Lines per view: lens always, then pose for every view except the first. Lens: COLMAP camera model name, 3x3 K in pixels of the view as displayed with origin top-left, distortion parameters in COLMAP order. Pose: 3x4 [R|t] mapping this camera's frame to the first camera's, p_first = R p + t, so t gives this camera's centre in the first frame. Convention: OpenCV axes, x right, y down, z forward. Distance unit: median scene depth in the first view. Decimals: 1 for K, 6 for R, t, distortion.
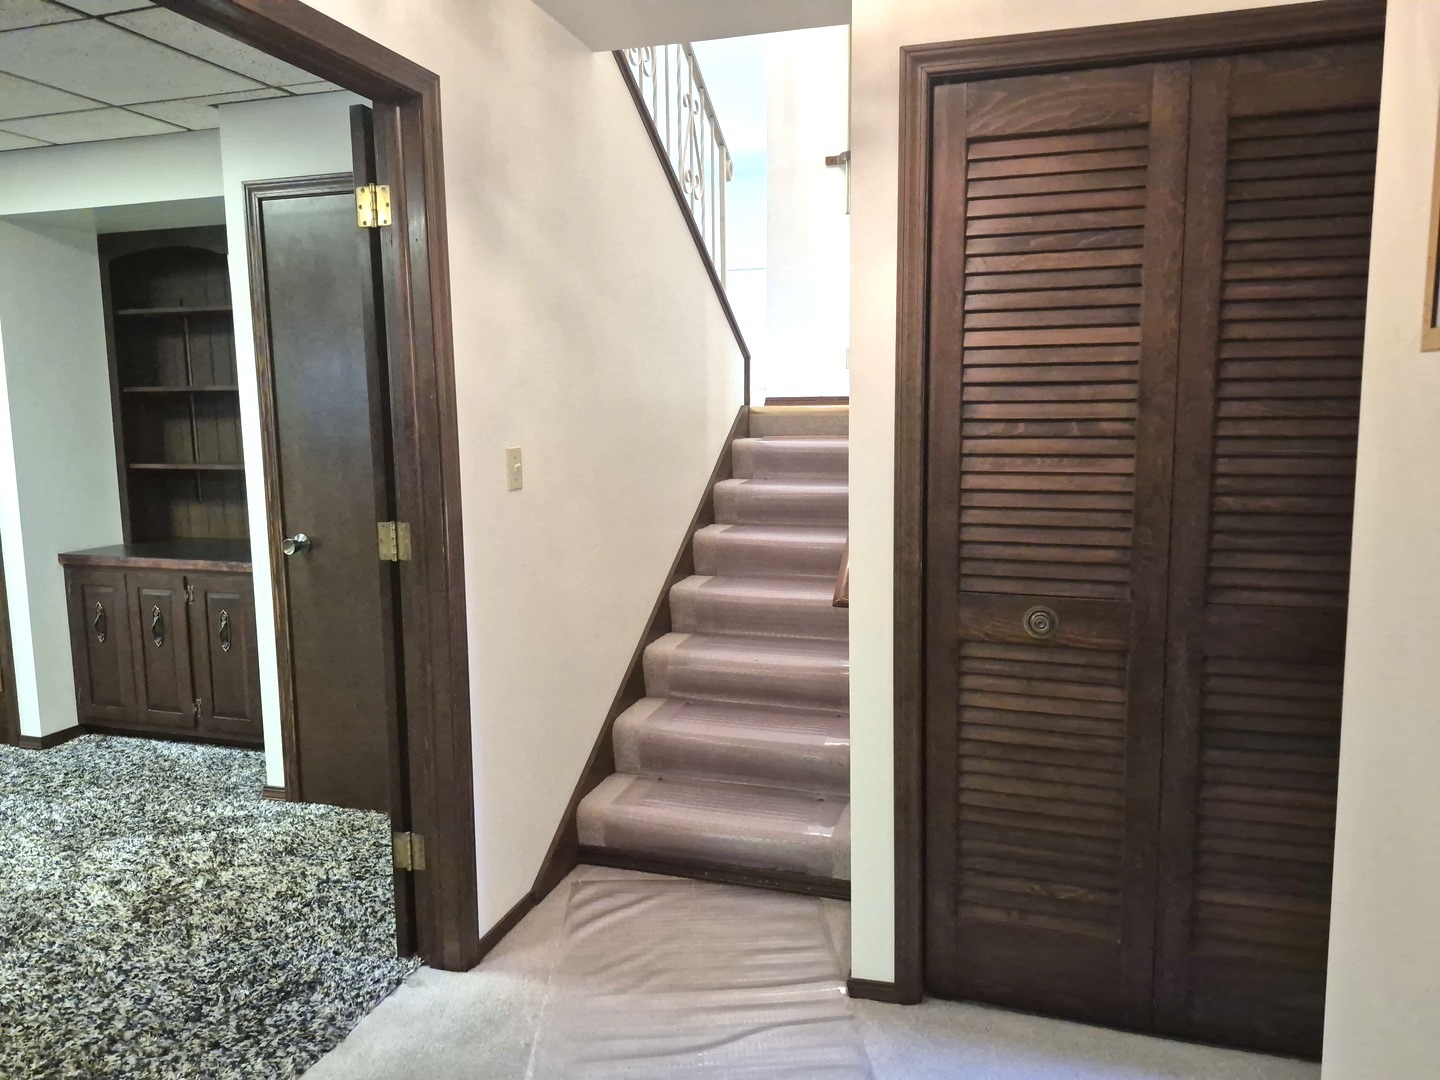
lens RADIAL K [[992.4, 0, 722.7], [0, 992.4, 540.5], [0, 0, 1]] dist [0.024649, -0.015788]
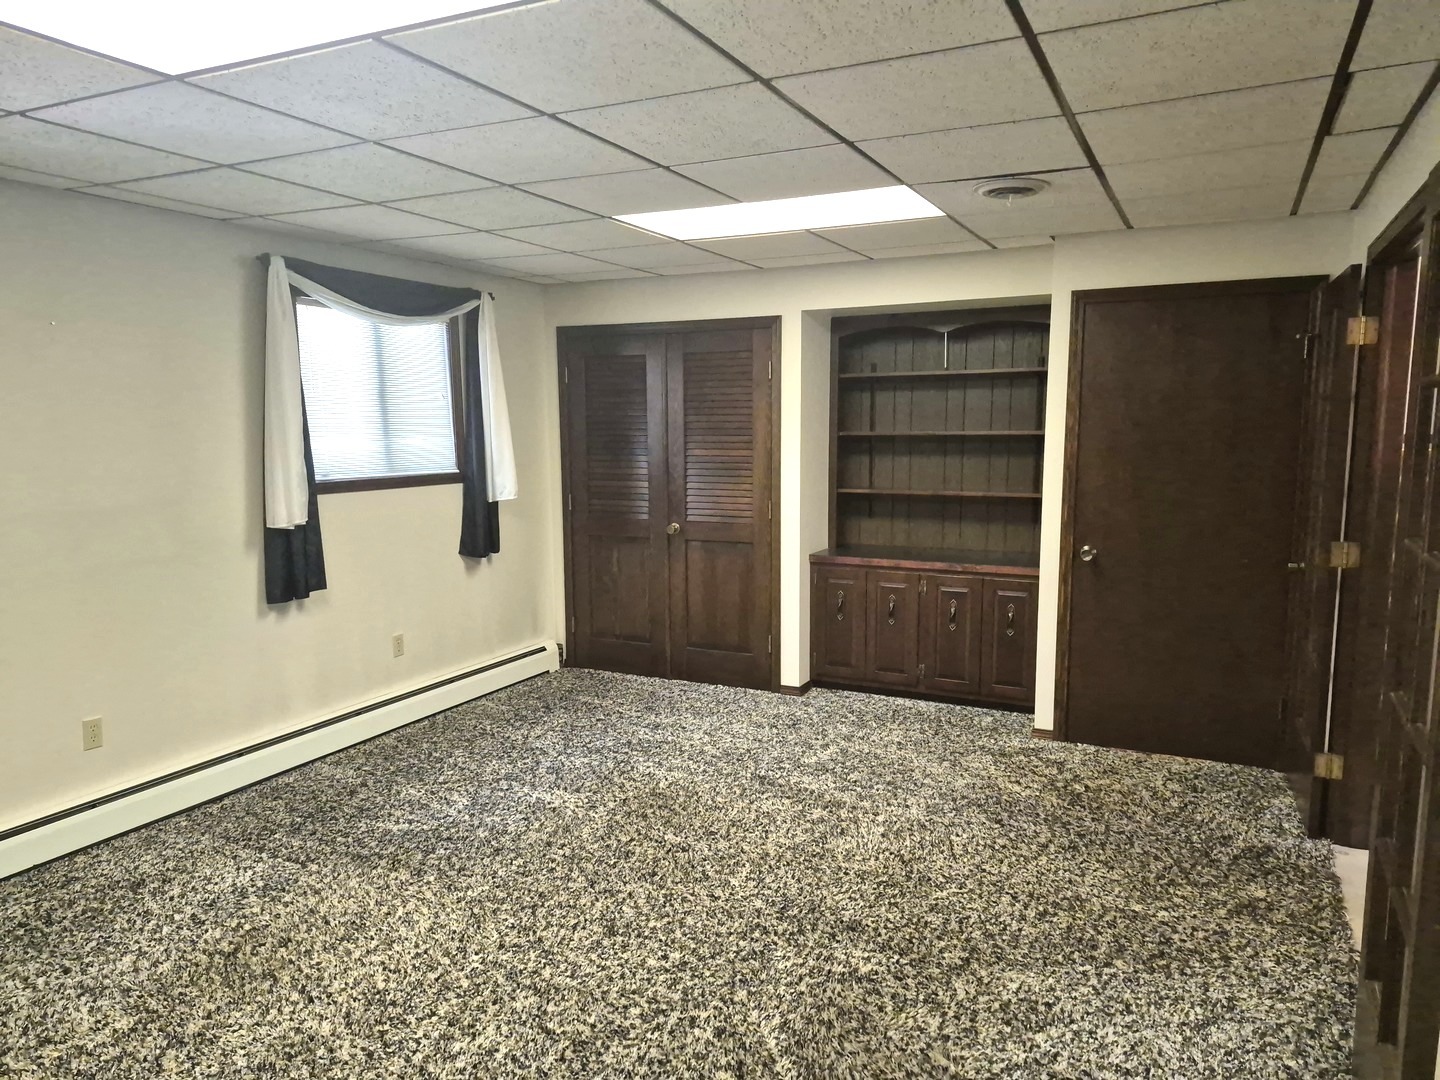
lens RADIAL K [[992.4, 0, 718.7], [0, 992.4, 547.9], [0, 0, 1]] dist [0.024649, -0.015788]
pose [[0.986360, 0.031473, -0.161565, -0.752598], [-0.032127, 0.999483, -0.001435, 0.016935], [0.161436, 0.006606, 0.986861, -0.462024]]
